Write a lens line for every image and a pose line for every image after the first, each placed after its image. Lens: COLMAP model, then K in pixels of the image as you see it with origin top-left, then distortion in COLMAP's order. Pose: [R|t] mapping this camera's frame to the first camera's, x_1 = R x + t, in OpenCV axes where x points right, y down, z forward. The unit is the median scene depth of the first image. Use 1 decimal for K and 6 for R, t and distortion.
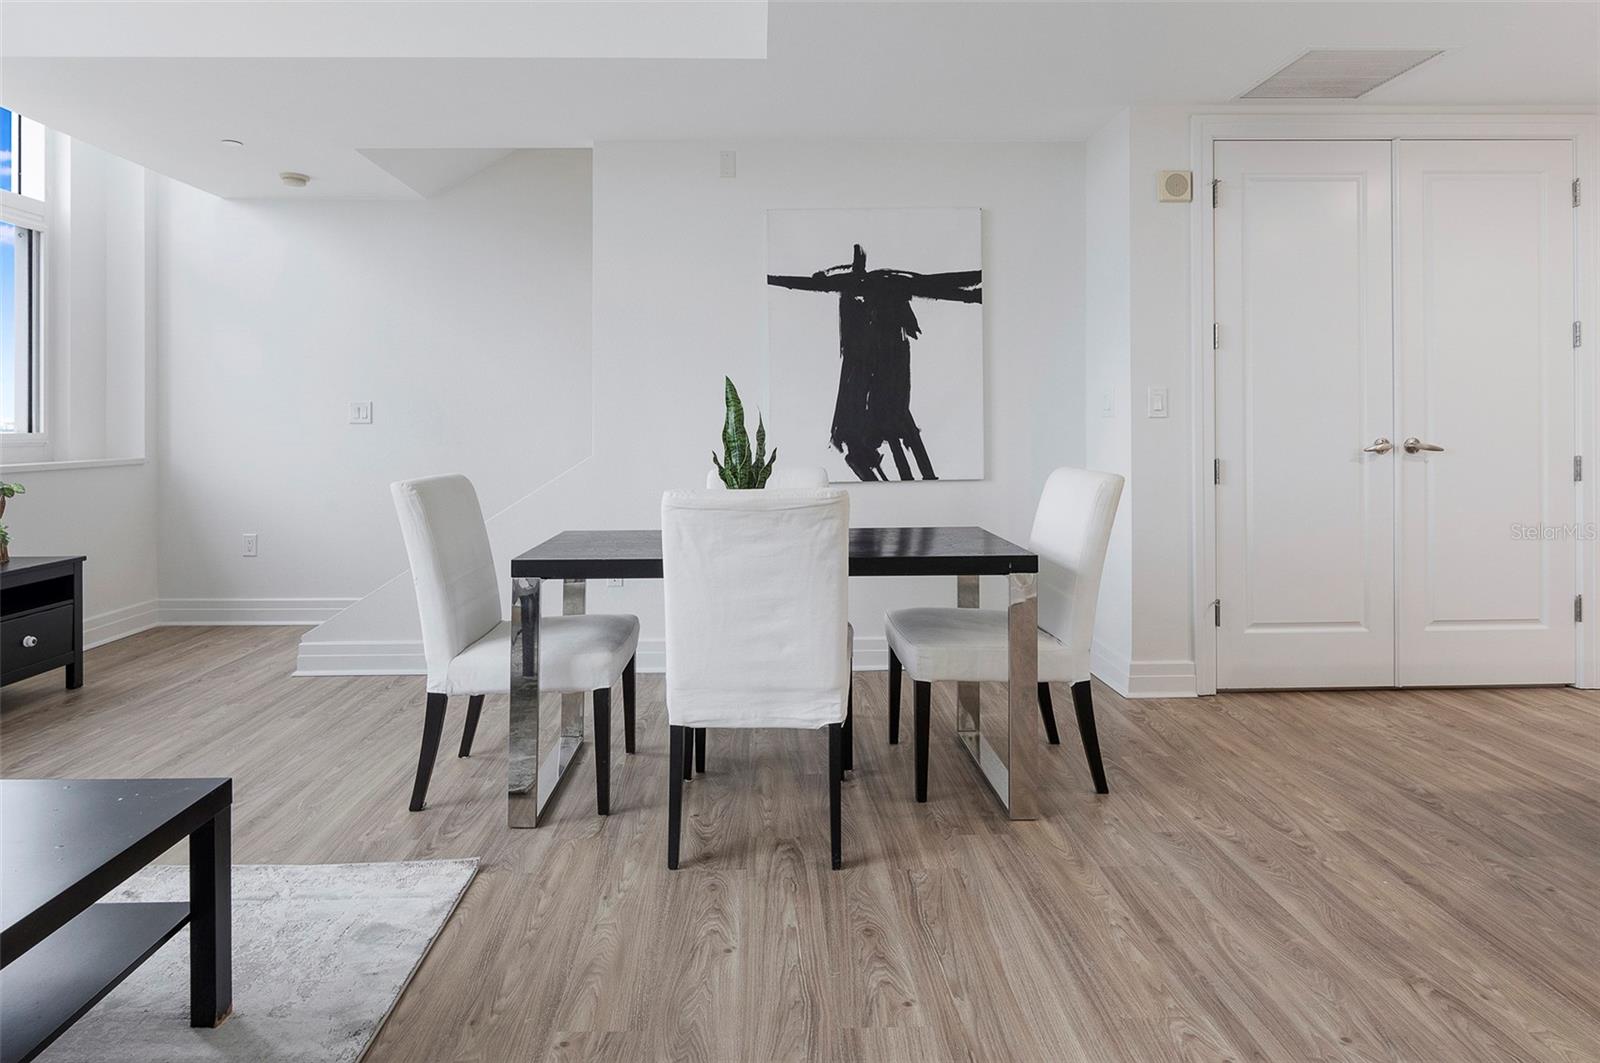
lens RADIAL K [[881.8, 0, 796.2], [0, 881.8, 438.9], [0, 0, 1]] dist [0.002039, -0.003580]
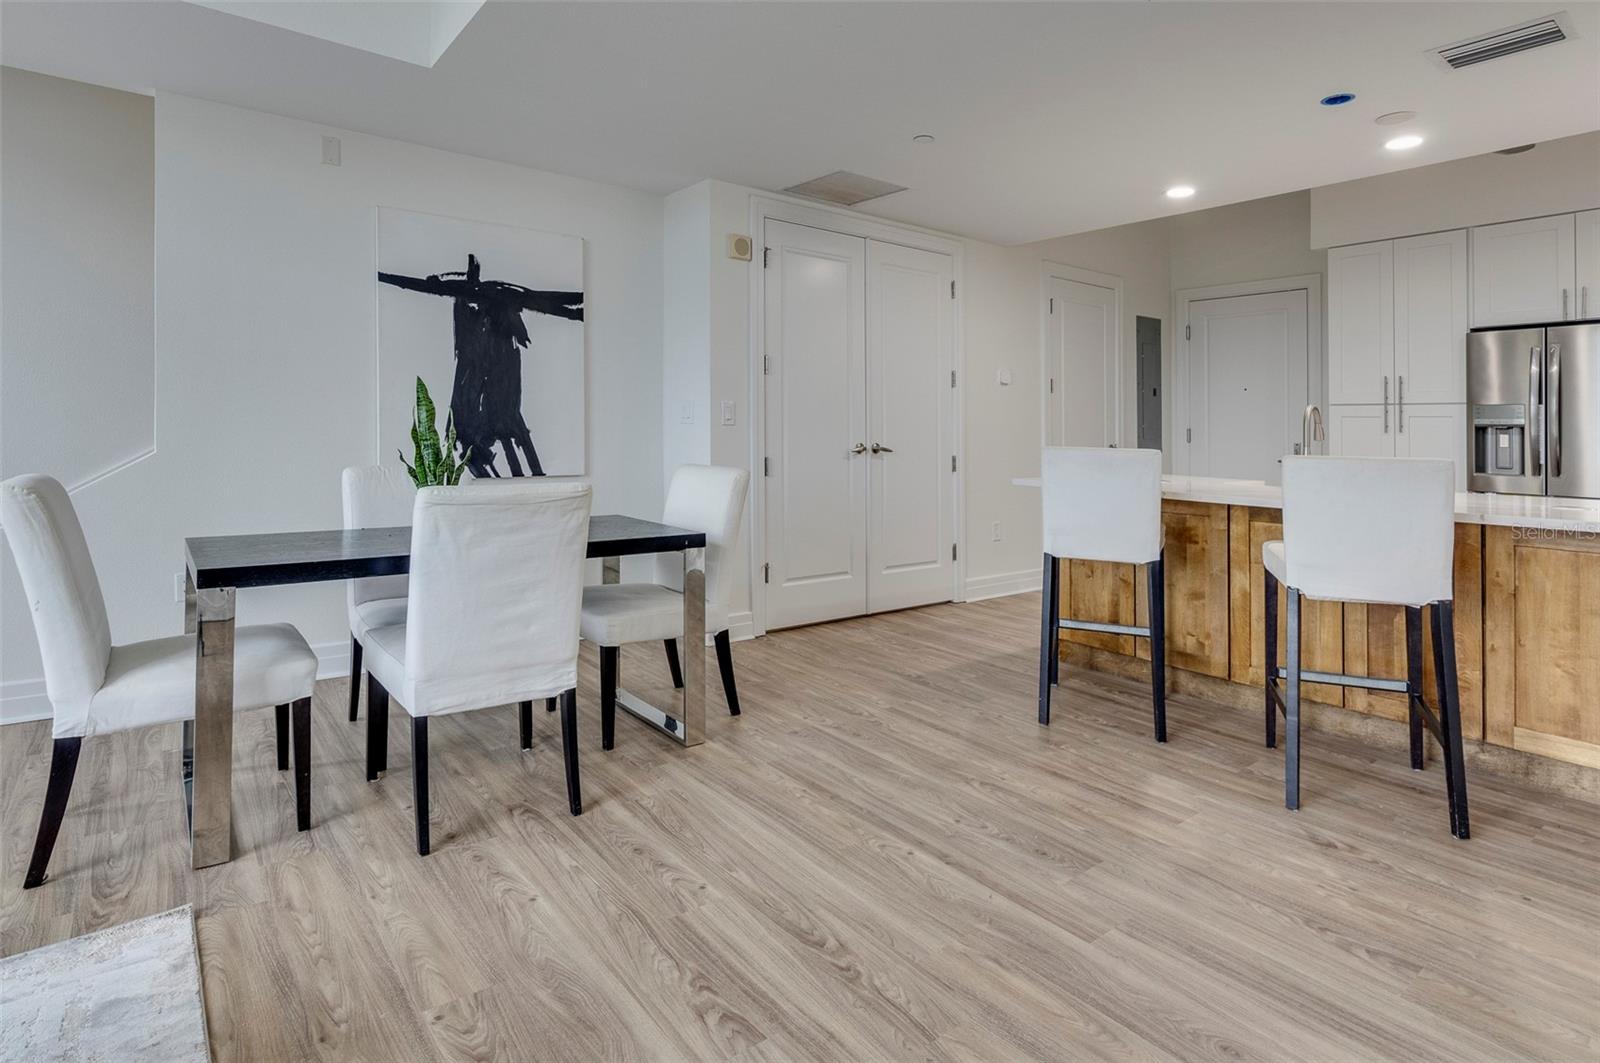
lens RADIAL K [[807.5, 0, 778.3], [0, 807.5, 434.3], [0, 0, 1]] dist [0.001304, -0.001487]
pose [[0.817796, 0.017837, 0.575232, -0.313973], [-0.014680, 0.999841, -0.010134, -0.000149], [-0.575321, -0.000157, 0.817928, -0.007923]]
